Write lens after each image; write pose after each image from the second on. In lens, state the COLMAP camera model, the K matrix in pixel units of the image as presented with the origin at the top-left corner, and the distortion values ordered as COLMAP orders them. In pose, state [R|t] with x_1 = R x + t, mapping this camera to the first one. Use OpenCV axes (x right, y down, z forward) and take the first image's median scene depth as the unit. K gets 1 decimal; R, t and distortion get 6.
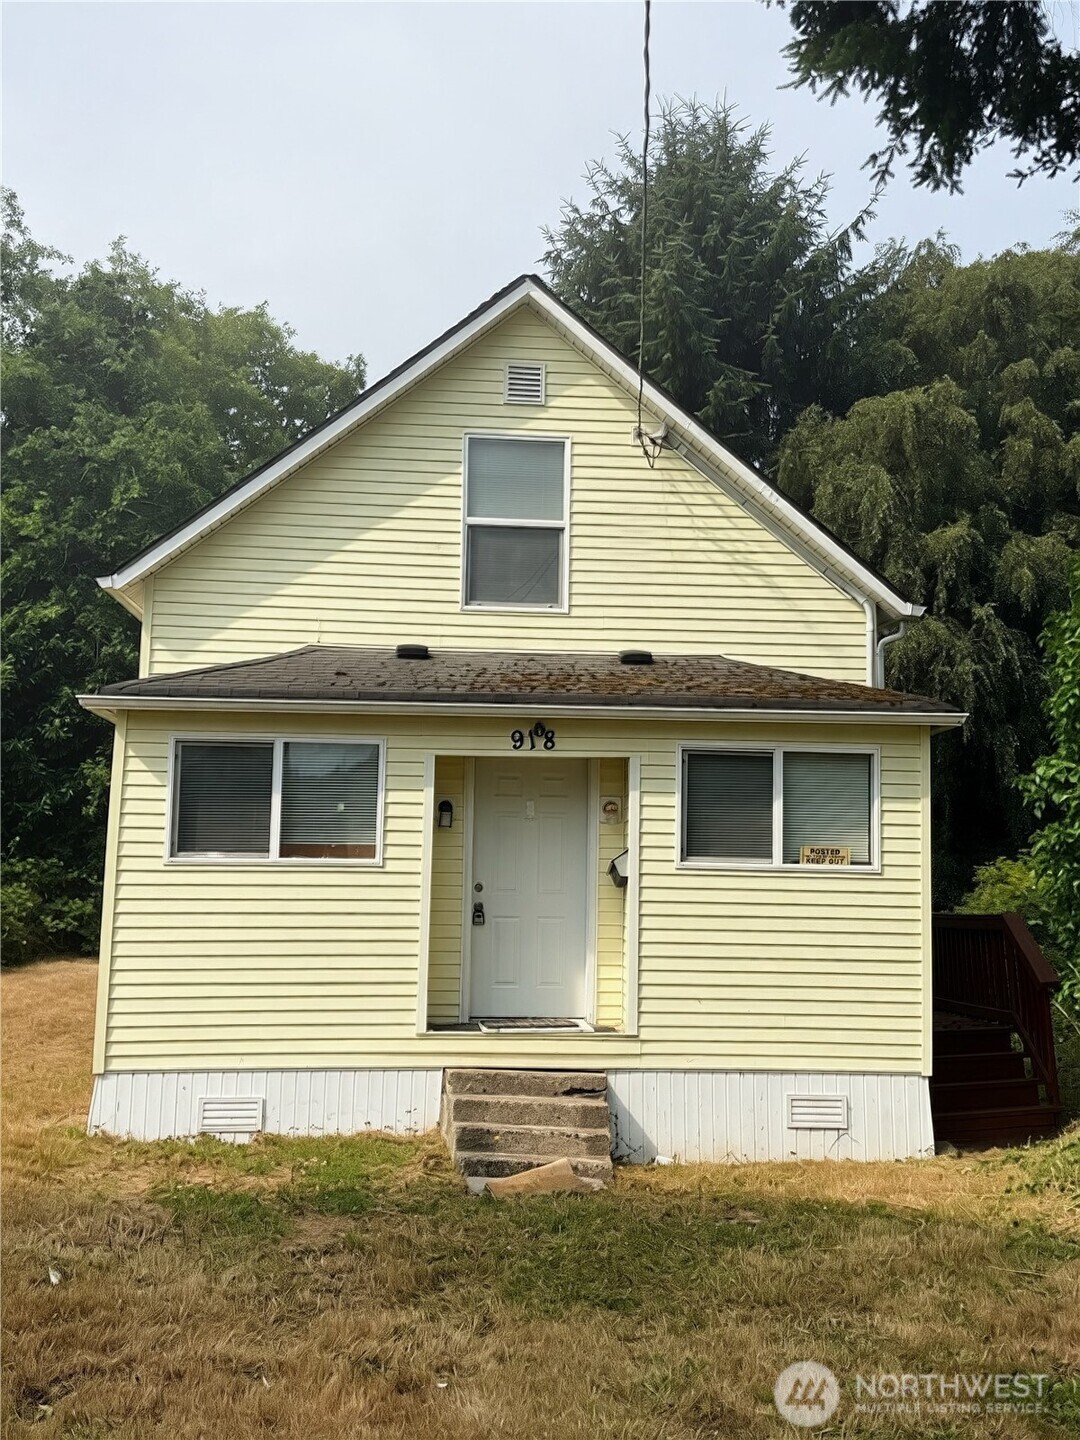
lens RADIAL K [[1605.7, 0, 540.0], [0, 1605.7, 720.0], [0, 0, 1]] dist [0.107687, -0.023434]
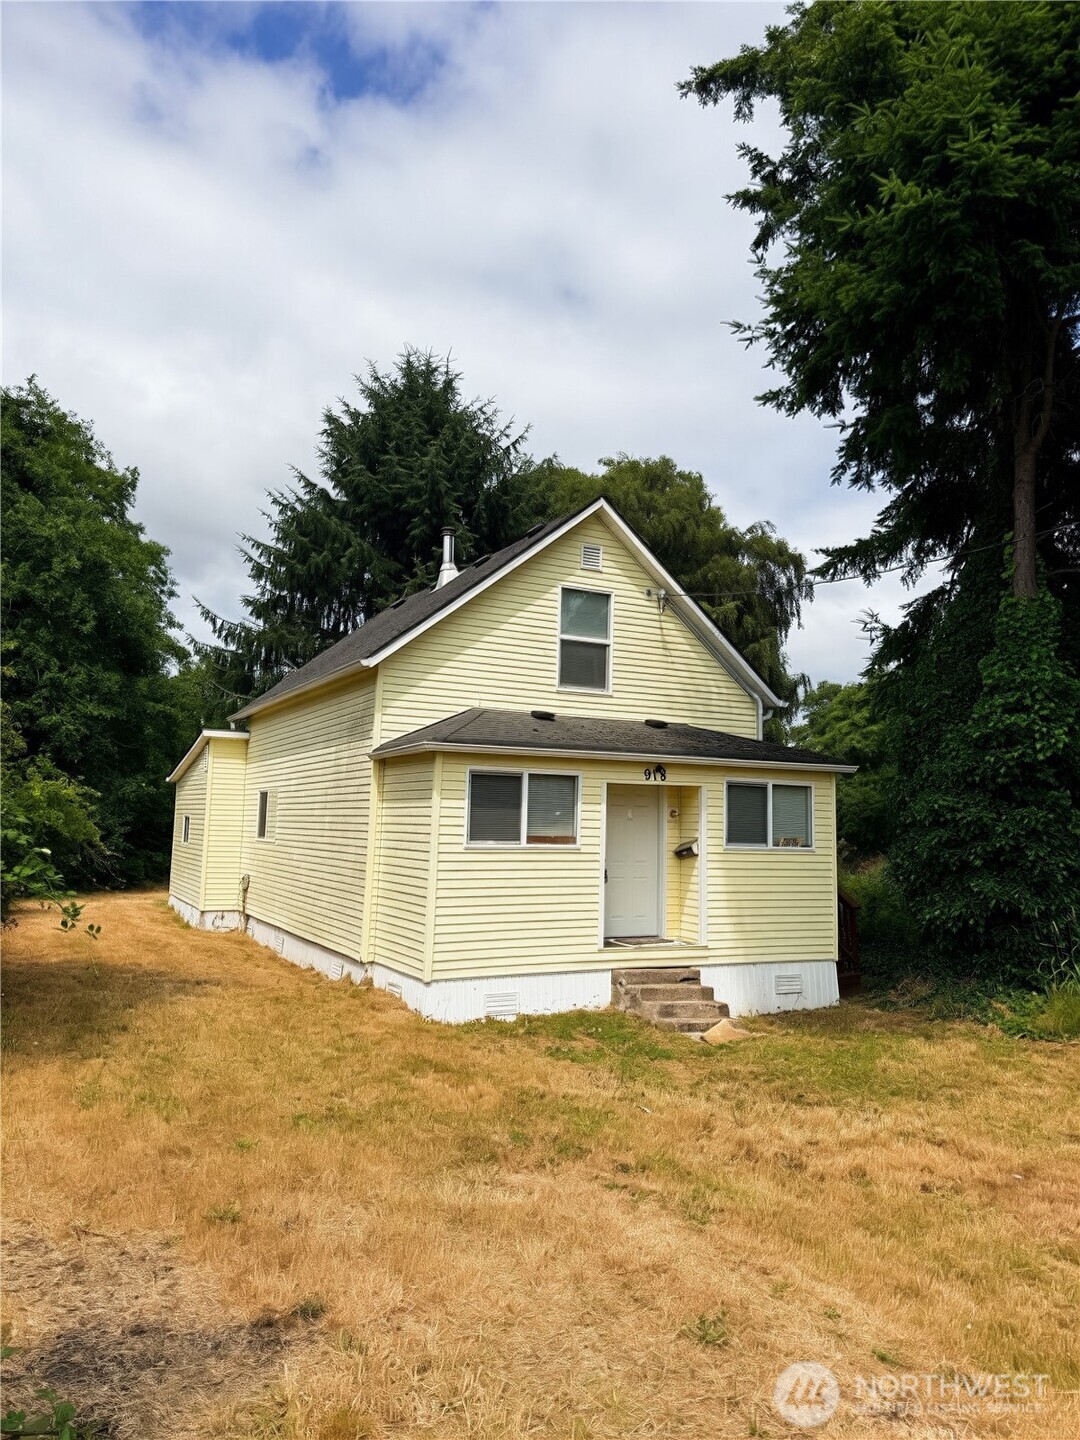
lens RADIAL K [[1026.4, 0, 540.0], [0, 1026.4, 720.0], [0, 0, 1]] dist [0.137238, -0.217271]
pose [[0.922579, 0.043408, 0.383358, -0.480250], [-0.041396, 0.999052, -0.013501, -0.023227], [-0.383580, -0.003414, 0.923501, 0.027989]]
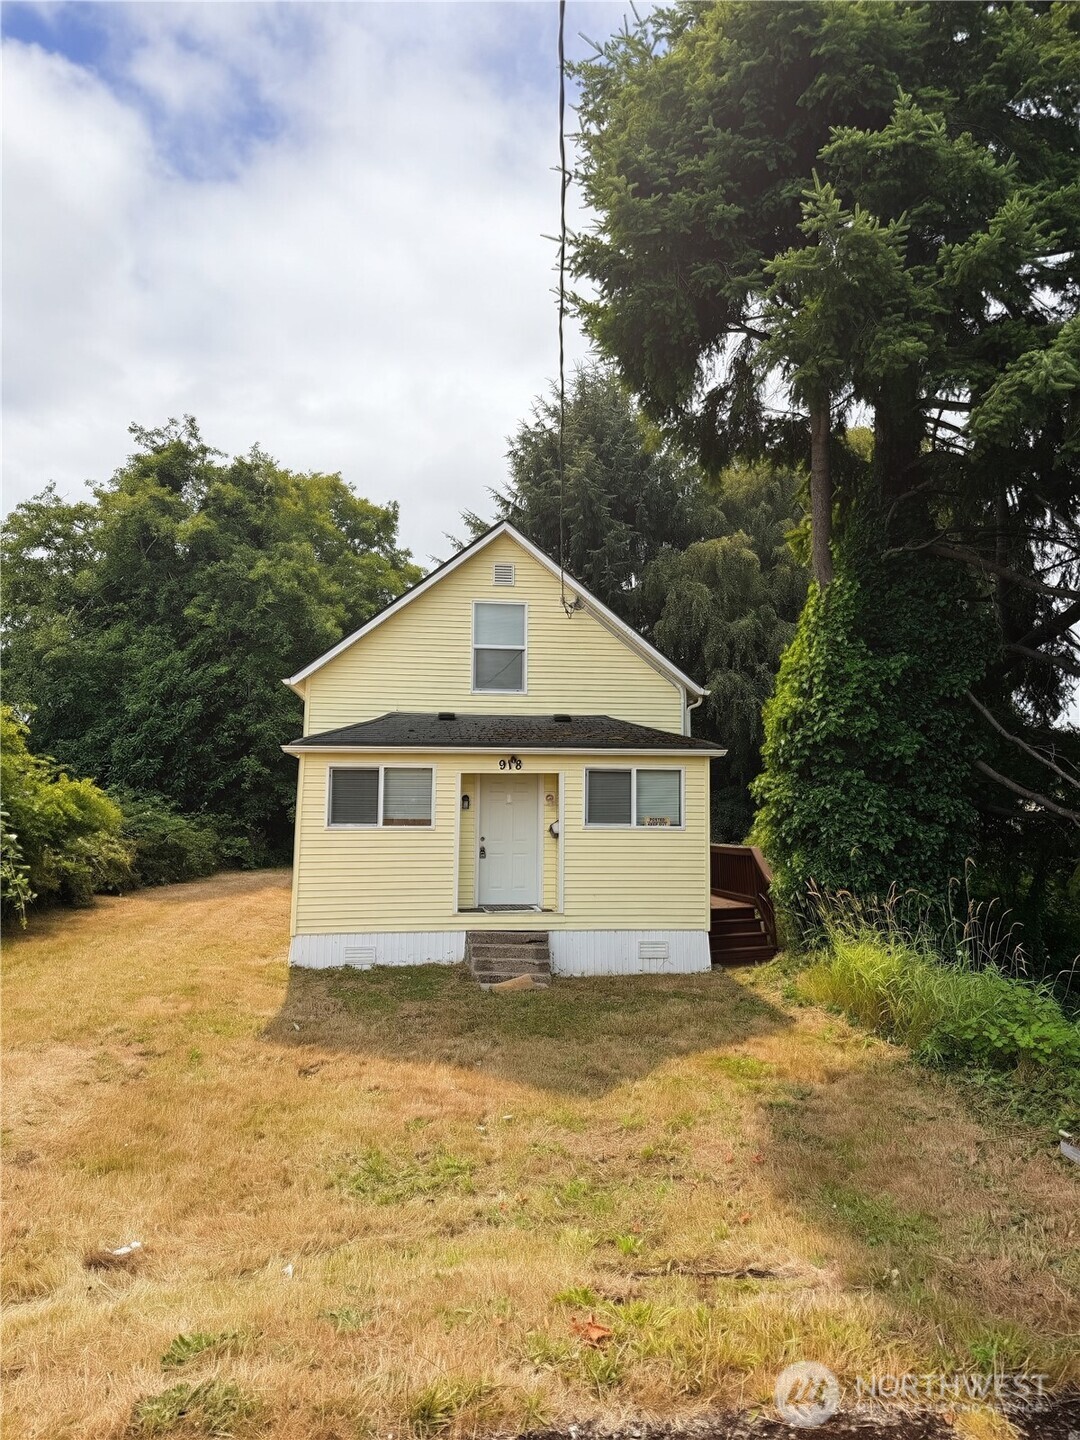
lens RADIAL K [[1026.4, 0, 540.0], [0, 1026.4, 720.0], [0, 0, 1]] dist [0.137238, -0.217271]
pose [[0.999355, -0.005327, 0.035513, -0.010979], [0.005009, 0.999947, 0.009049, -0.047818], [-0.035559, -0.008866, 0.999328, -0.235768]]
